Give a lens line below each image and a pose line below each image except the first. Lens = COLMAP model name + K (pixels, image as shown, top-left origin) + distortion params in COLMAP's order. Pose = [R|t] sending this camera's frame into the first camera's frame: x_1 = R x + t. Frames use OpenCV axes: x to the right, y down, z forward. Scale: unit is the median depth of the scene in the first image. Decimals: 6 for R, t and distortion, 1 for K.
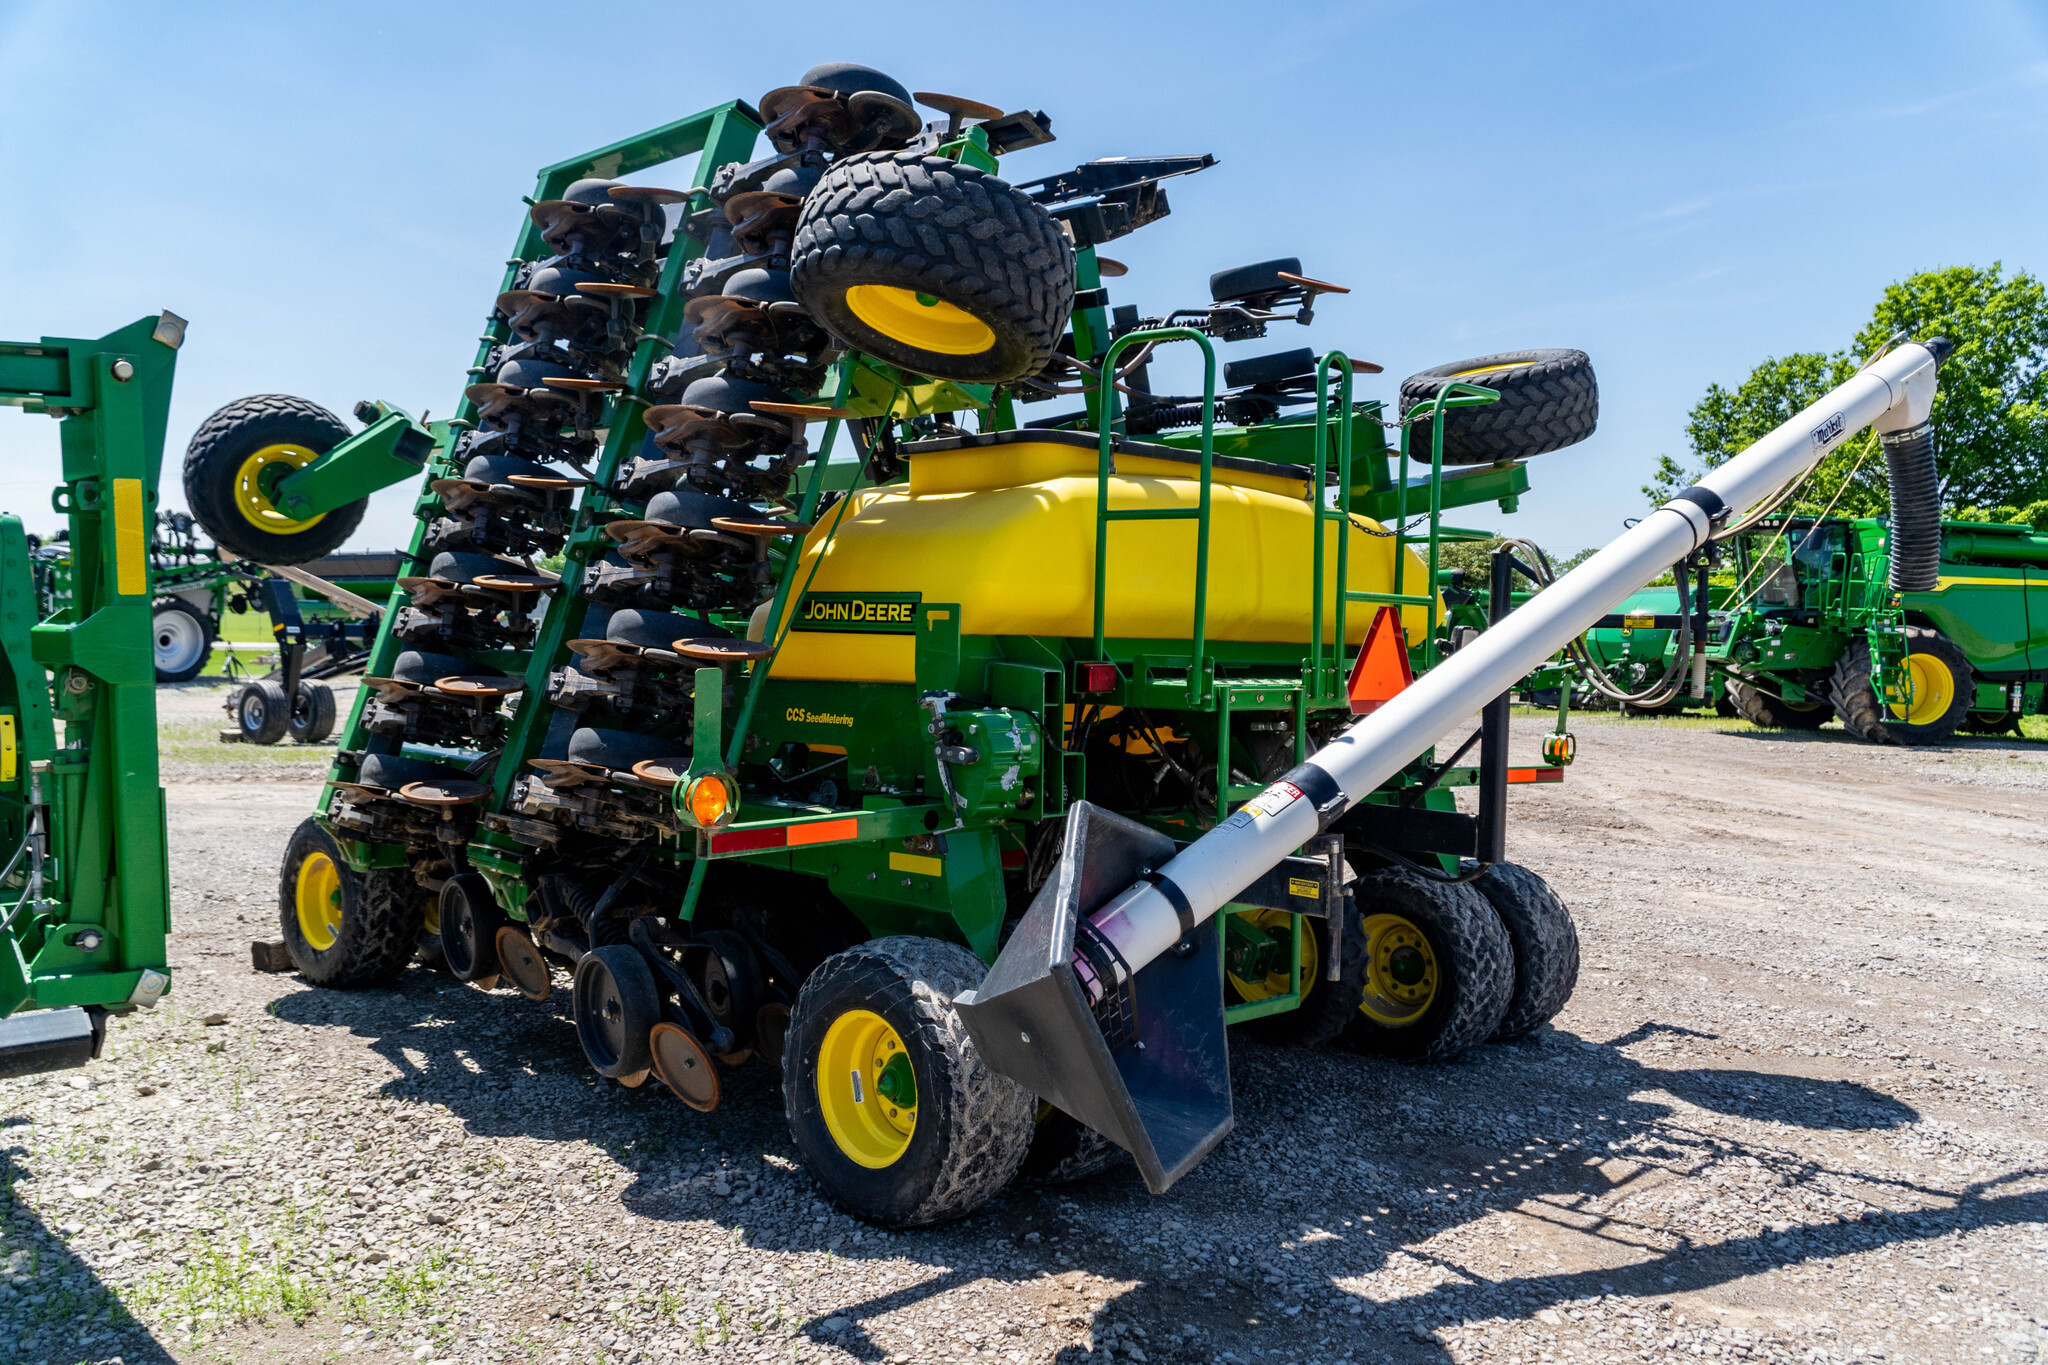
lens RADIAL K [[1625.5, 0, 1053.3], [0, 1625.5, 678.7], [0, 0, 1]] dist [0.006475, 0.000477]
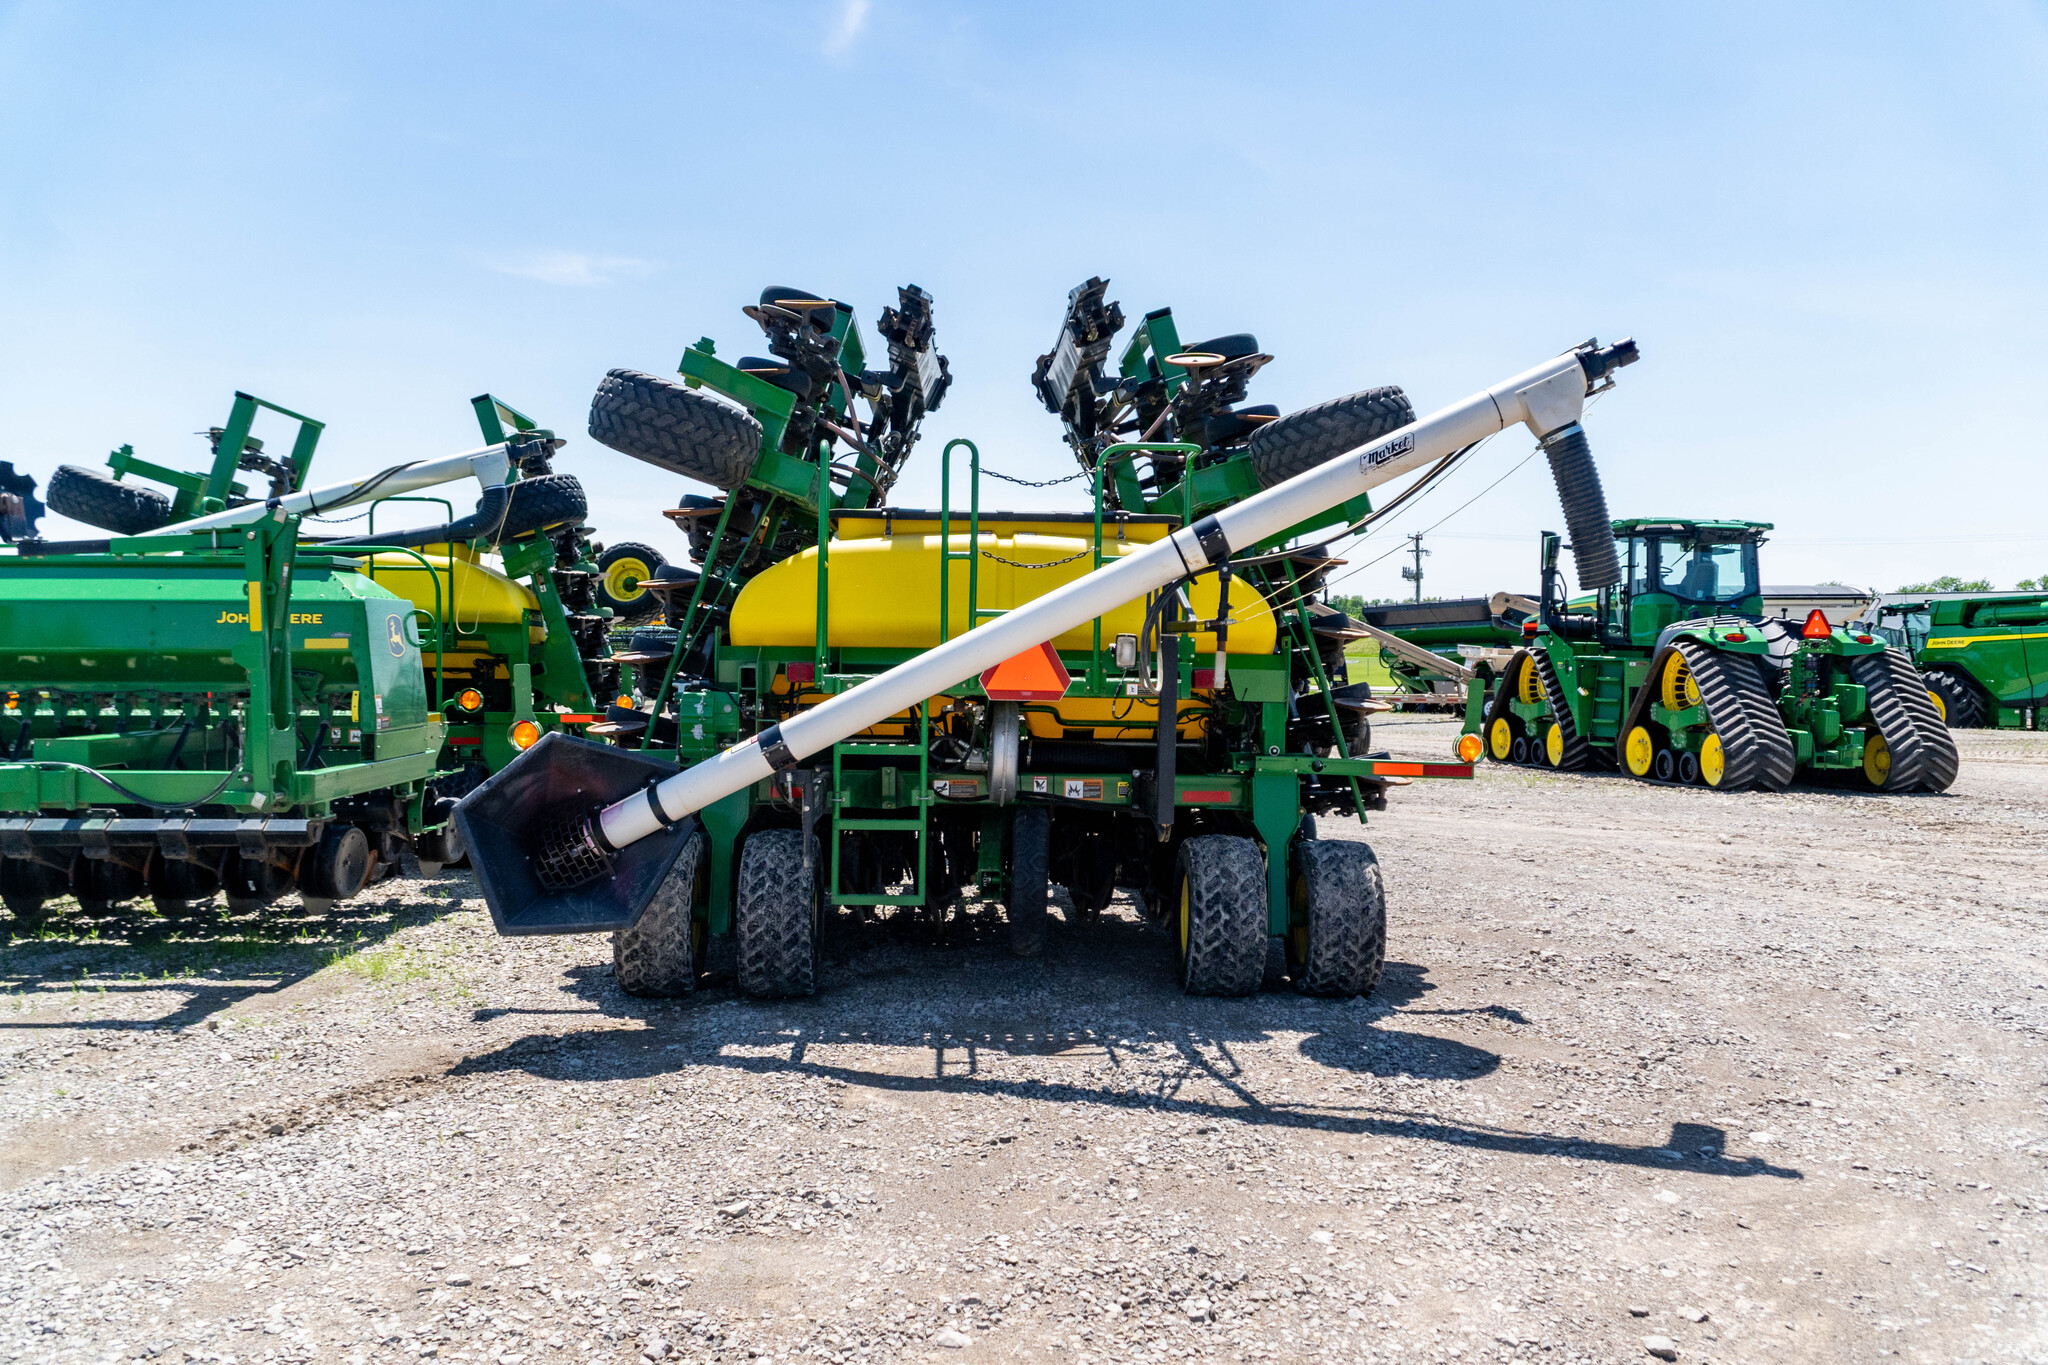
lens RADIAL K [[1646.3, 0, 1018.7], [0, 1646.3, 697.2], [0, 0, 1]] dist [-0.009544, 0.039931]
pose [[0.739590, 0.000923, -0.673057, 1.232764], [-0.011504, 0.999870, -0.011270, 0.037902], [0.672959, 0.016078, 0.739505, -0.004934]]
